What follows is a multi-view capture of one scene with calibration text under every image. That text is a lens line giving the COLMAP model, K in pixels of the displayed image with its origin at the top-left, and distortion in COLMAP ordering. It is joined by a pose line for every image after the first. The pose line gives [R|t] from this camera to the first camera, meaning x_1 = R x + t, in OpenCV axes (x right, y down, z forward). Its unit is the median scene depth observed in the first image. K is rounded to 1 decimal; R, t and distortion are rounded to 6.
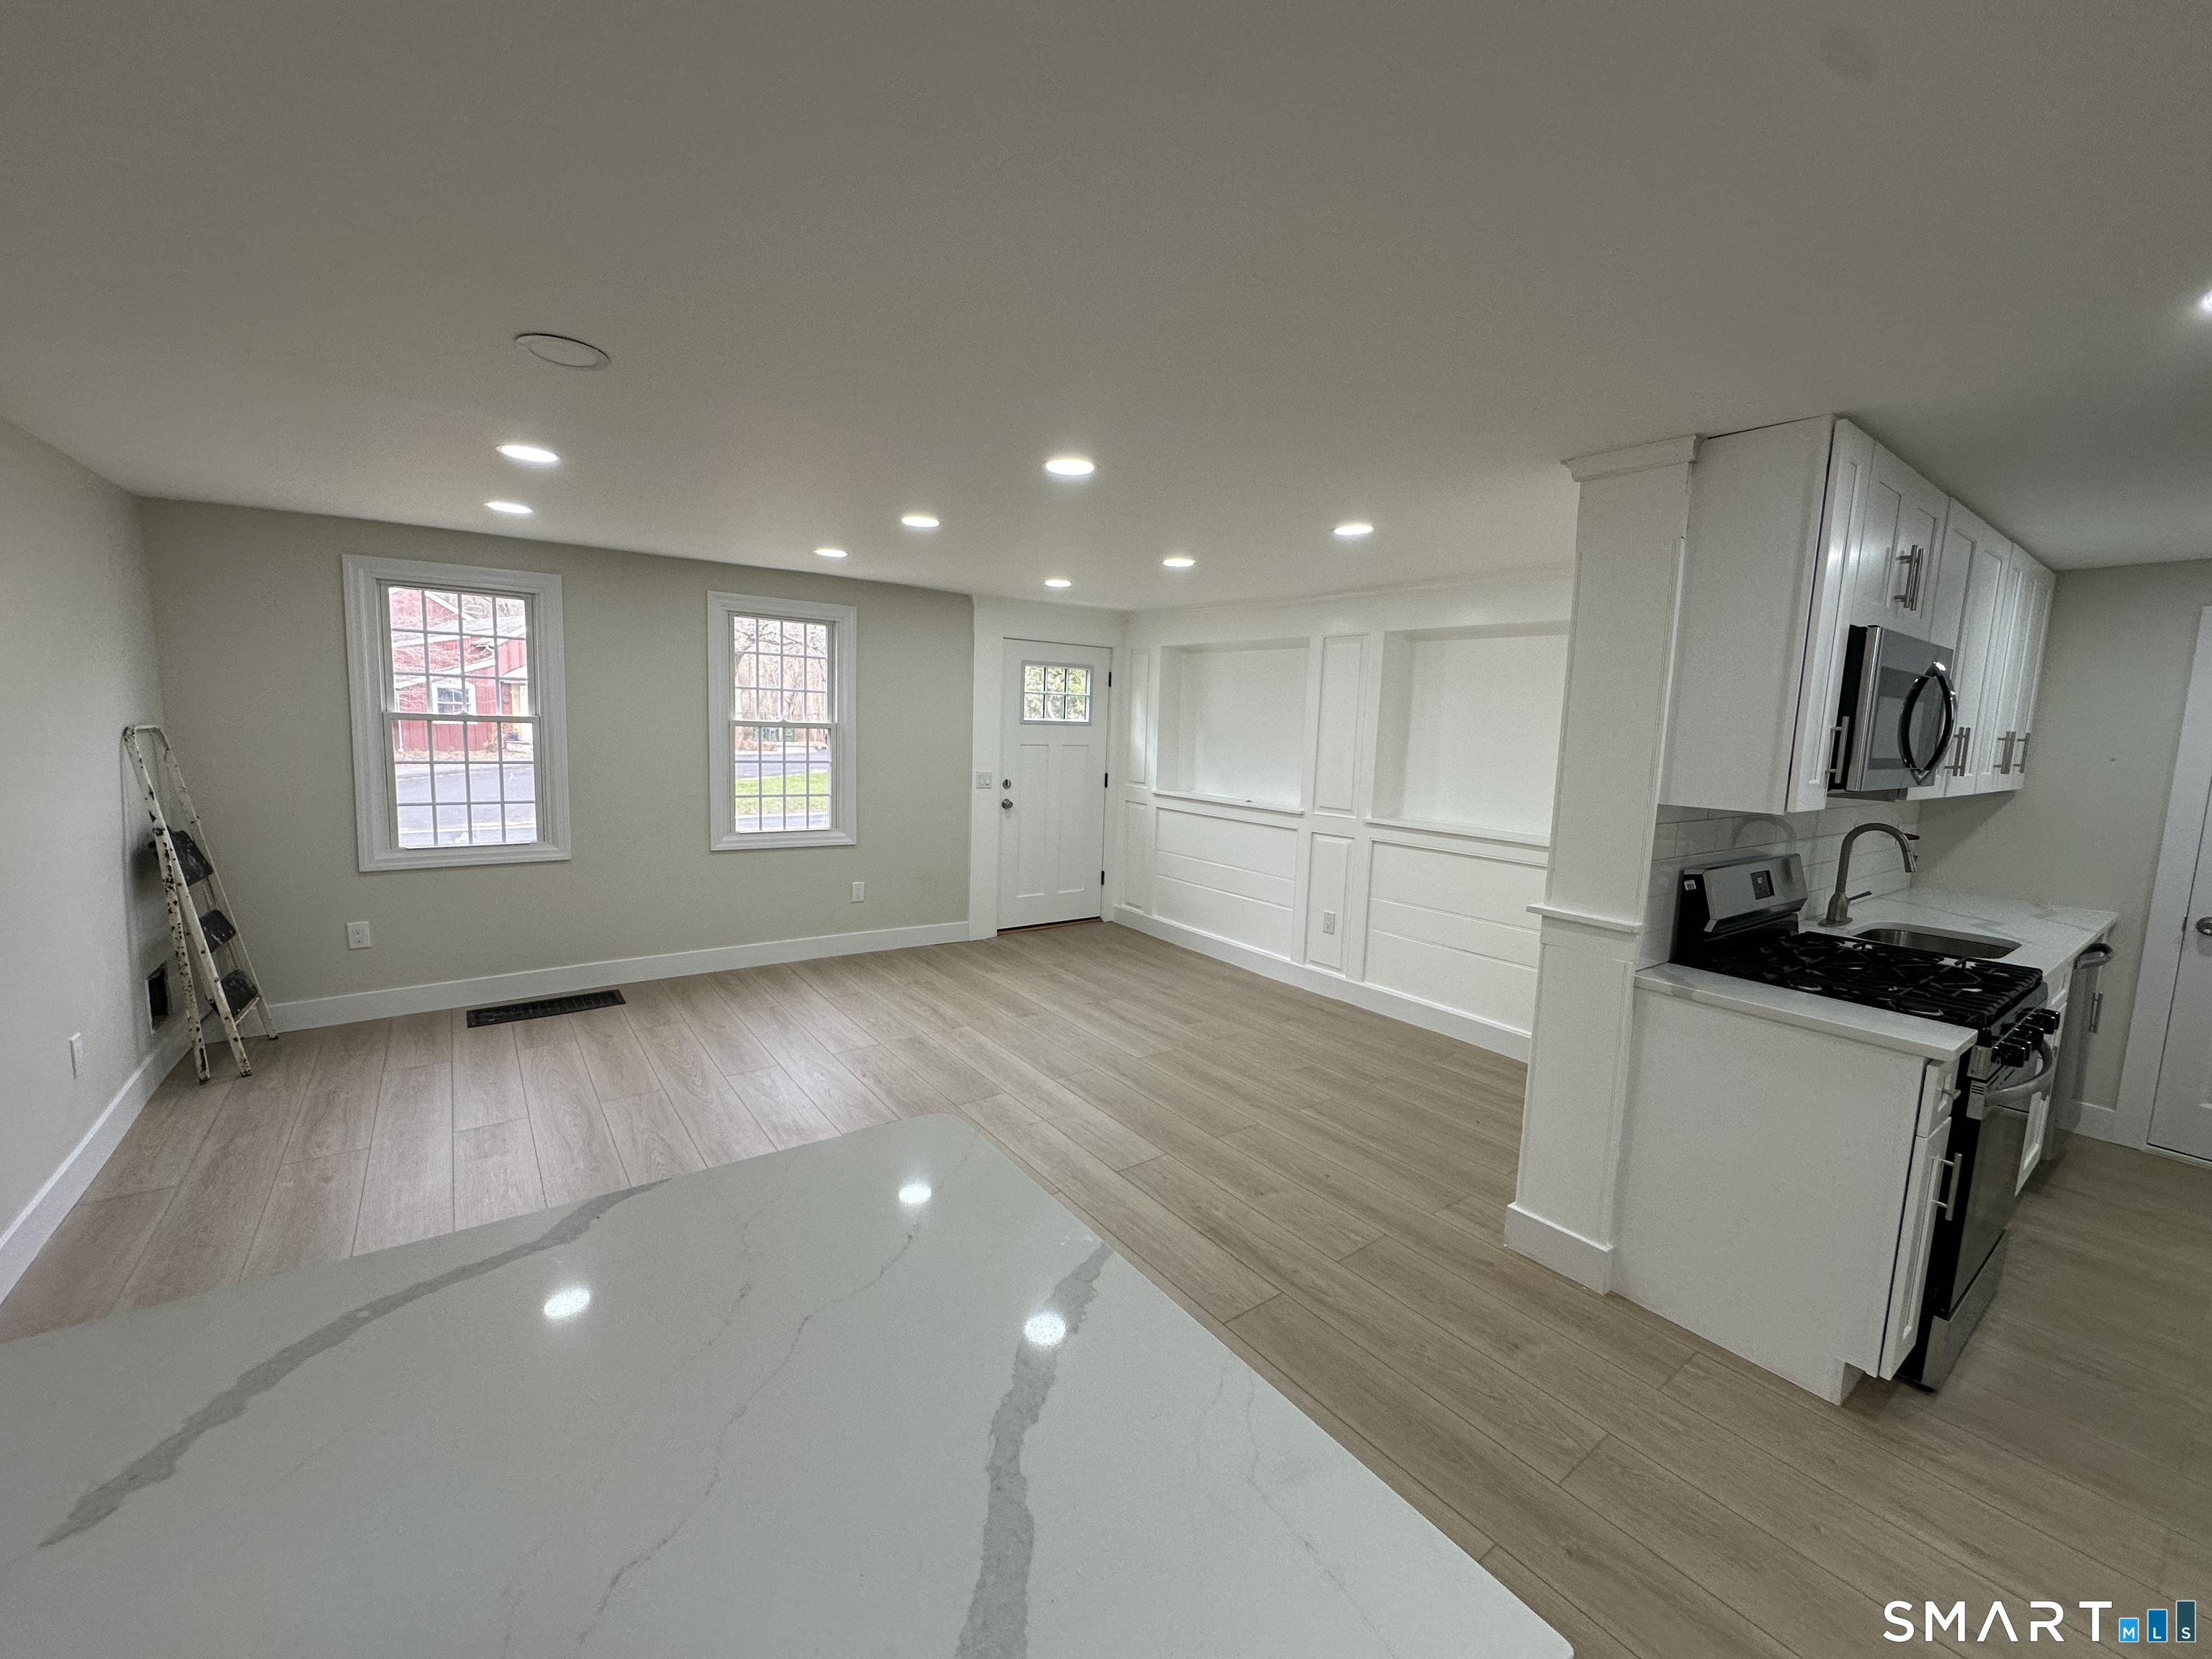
lens RADIAL K [[878.1, 0, 1101.1], [0, 878.1, 825.5], [0, 0, 1]] dist [-0.003768, -0.000068]
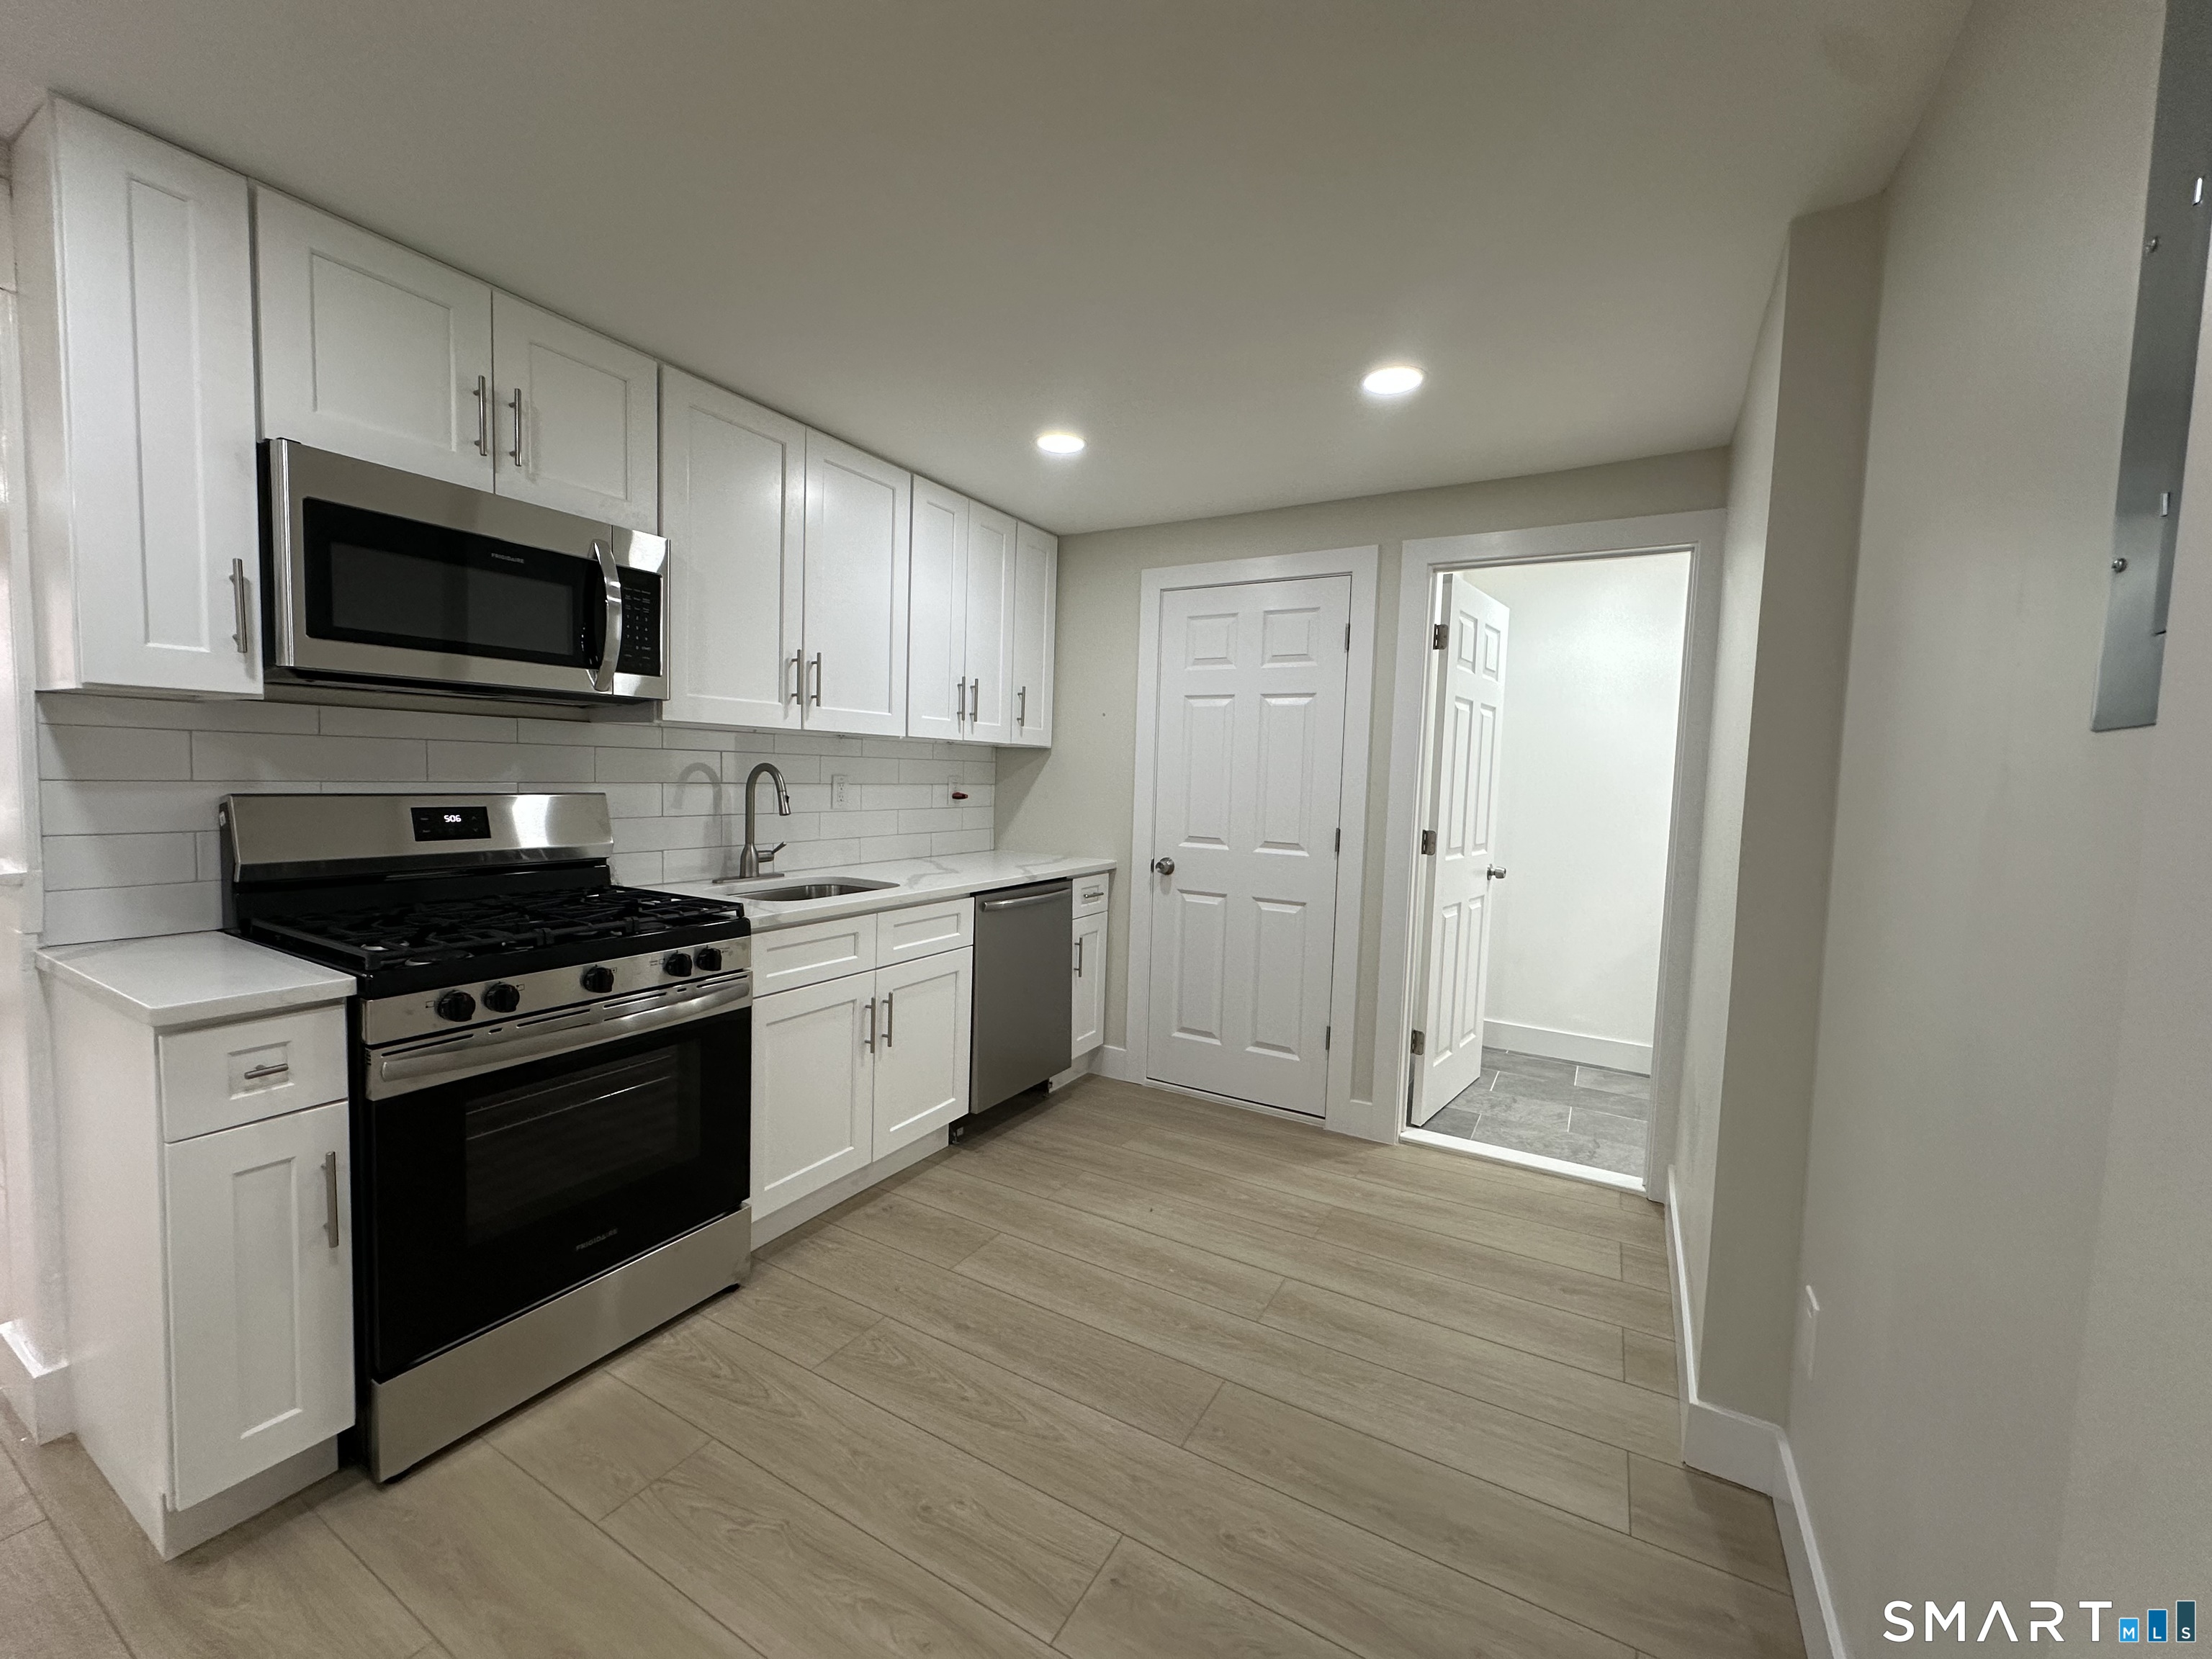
lens RADIAL K [[878.1, 0, 1108.8], [0, 878.1, 824.7], [0, 0, 1]] dist [-0.003768, -0.000068]
pose [[0.911742, -0.029802, 0.409681, 0.557420], [0.045443, 0.998561, -0.028493, 0.067687], [-0.408242, 0.044595, 0.911784, 0.030176]]
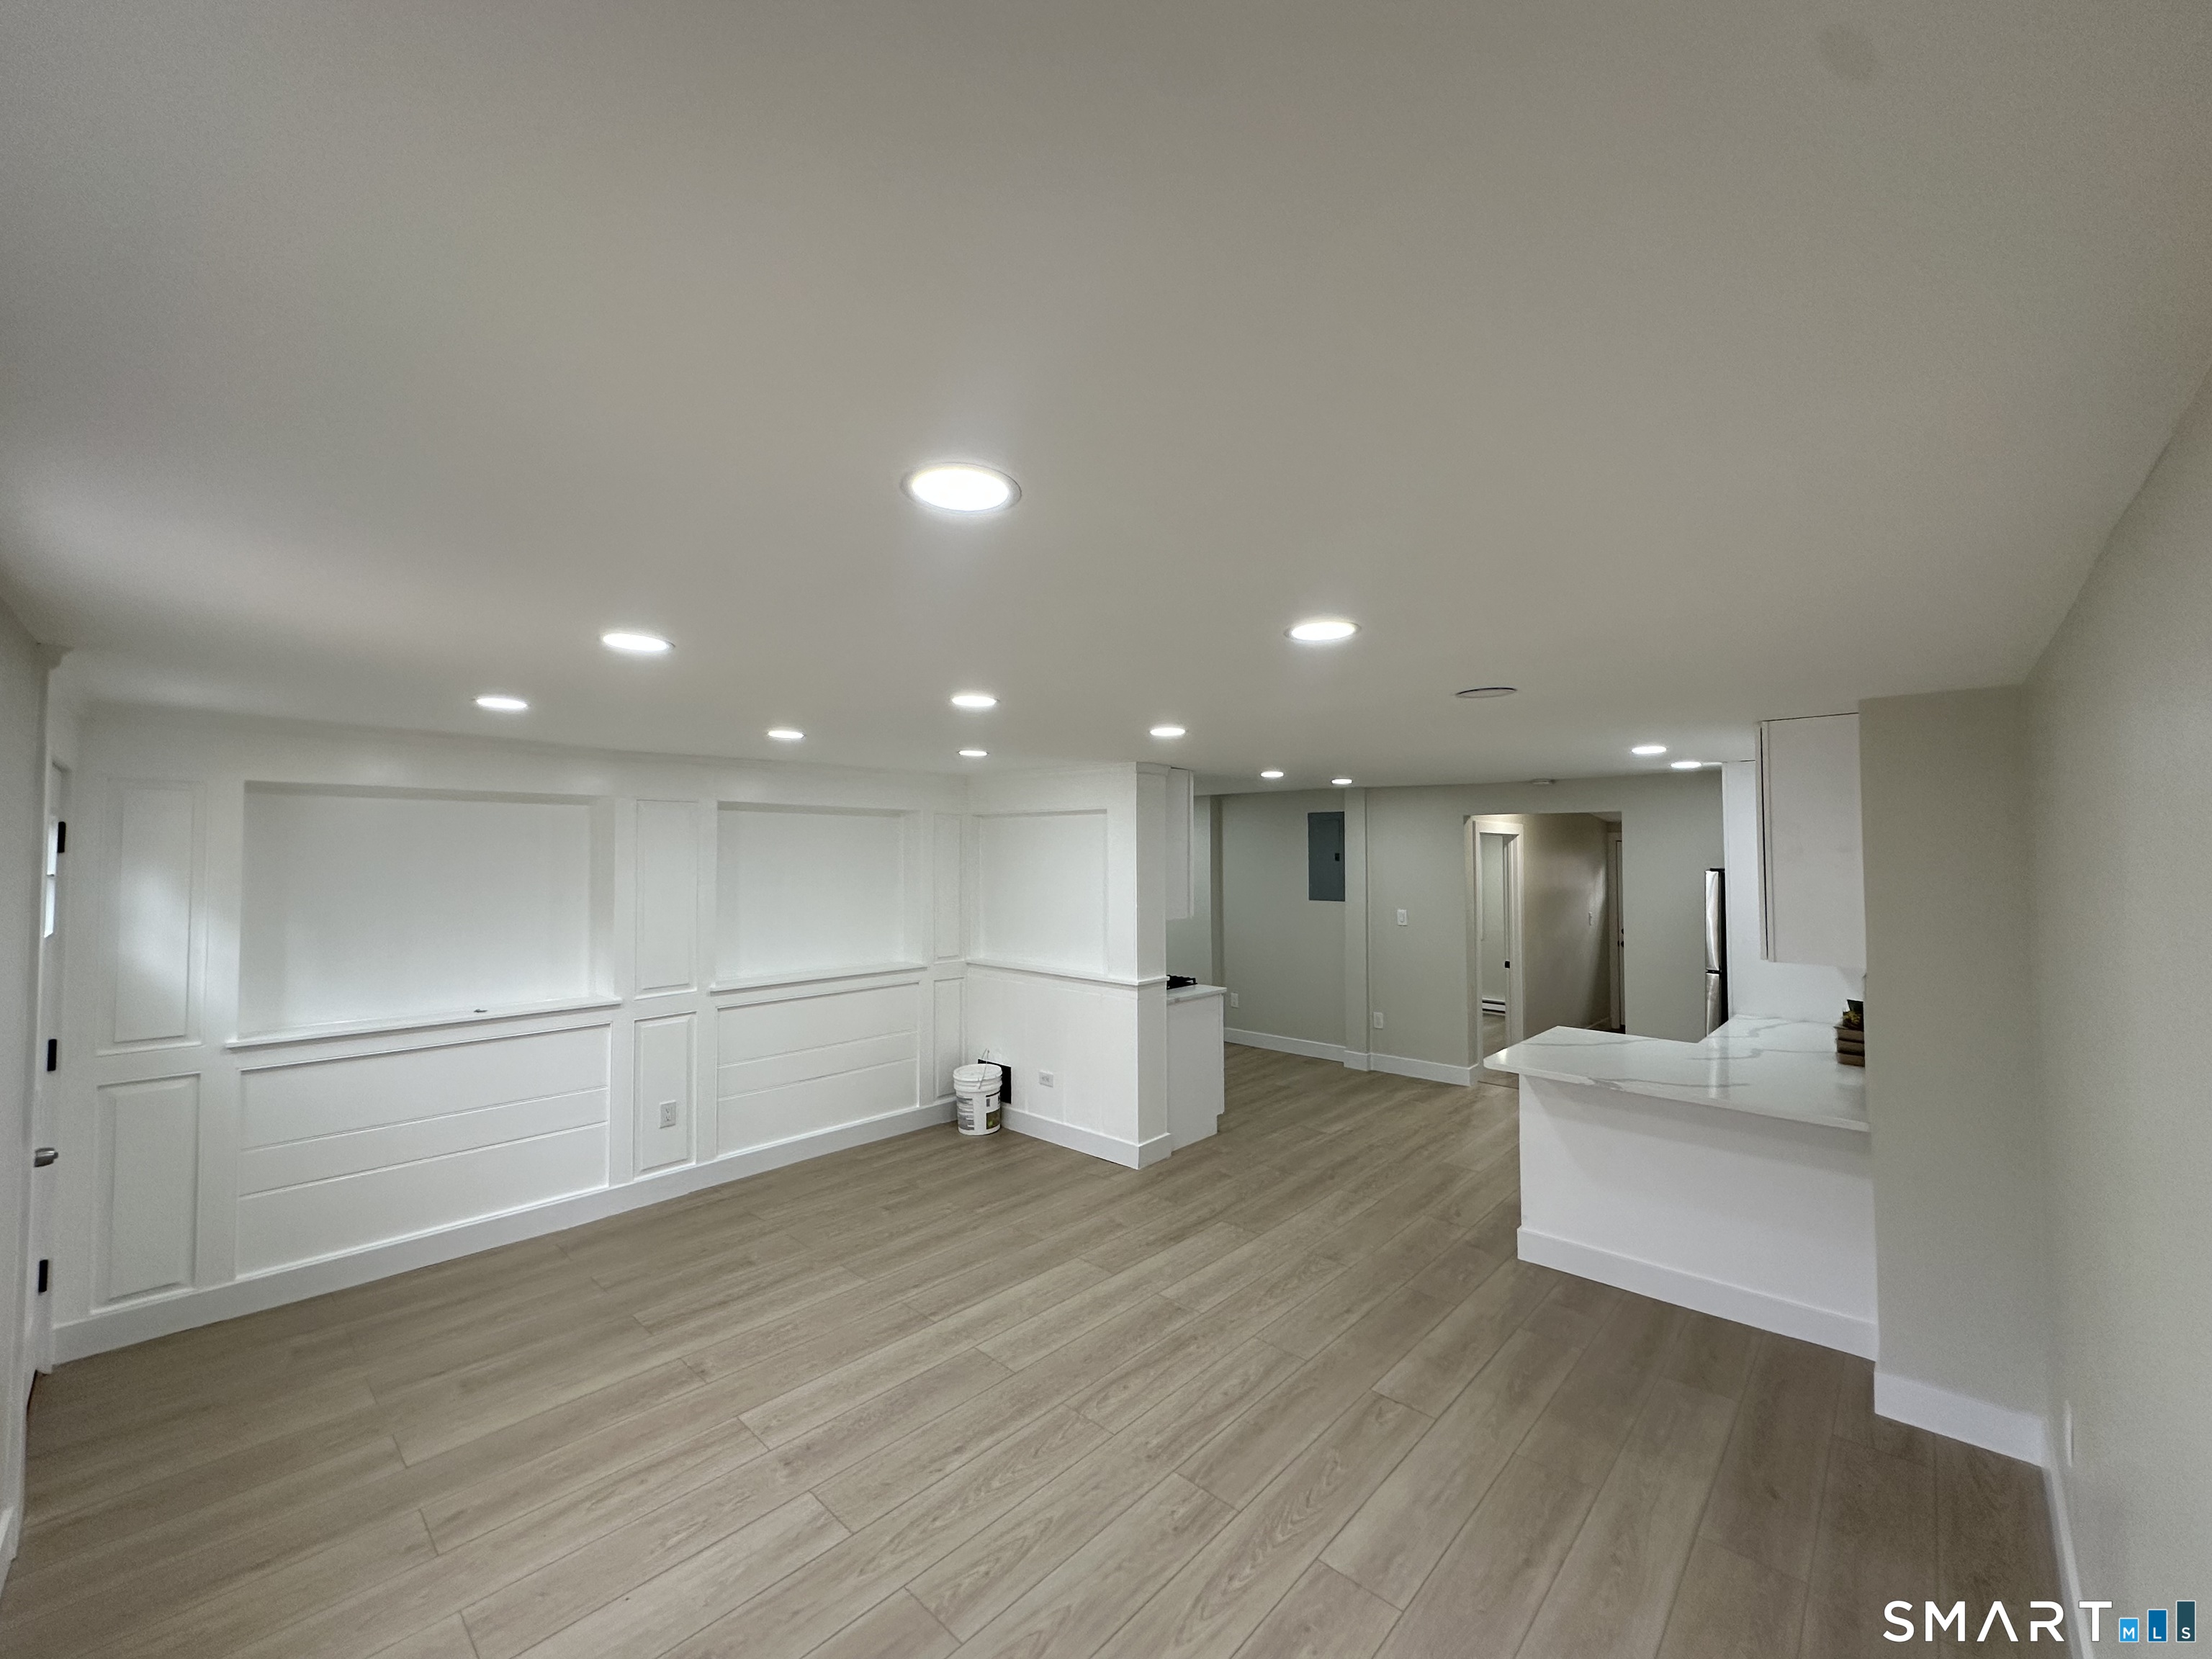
lens RADIAL K [[878.1, 0, 1100.4], [0, 878.1, 828.0], [0, 0, 1]] dist [-0.003768, -0.000068]
pose [[-0.181161, -0.008138, 0.983420, -0.783771], [0.112964, 0.993175, 0.029029, -0.175677], [-0.976944, 0.116350, -0.179005, 0.773050]]
